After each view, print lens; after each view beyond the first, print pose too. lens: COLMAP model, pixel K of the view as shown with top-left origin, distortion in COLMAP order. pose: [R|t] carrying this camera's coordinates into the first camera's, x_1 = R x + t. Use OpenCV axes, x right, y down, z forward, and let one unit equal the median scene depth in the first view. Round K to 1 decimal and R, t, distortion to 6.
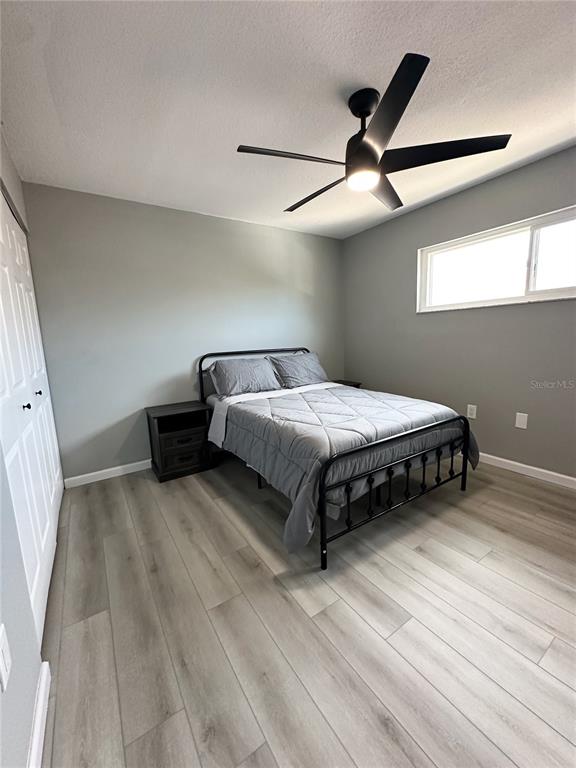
lens RADIAL K [[308.3, 0, 288.0], [0, 308.3, 384.0], [0, 0, 1]] dist [-0.000774, -0.000108]
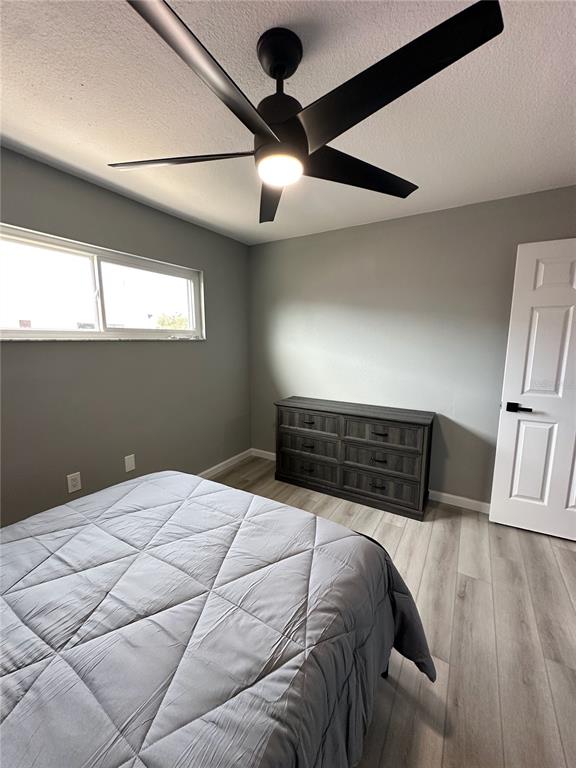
lens RADIAL K [[308.3, 0, 288.0], [0, 308.3, 384.0], [0, 0, 1]] dist [-0.000774, -0.000108]
pose [[-0.429814, -0.099680, 0.897398, -0.424704], [0.151808, 0.971761, 0.180650, -0.330278], [-0.890064, 0.213878, -0.402544, 1.382063]]
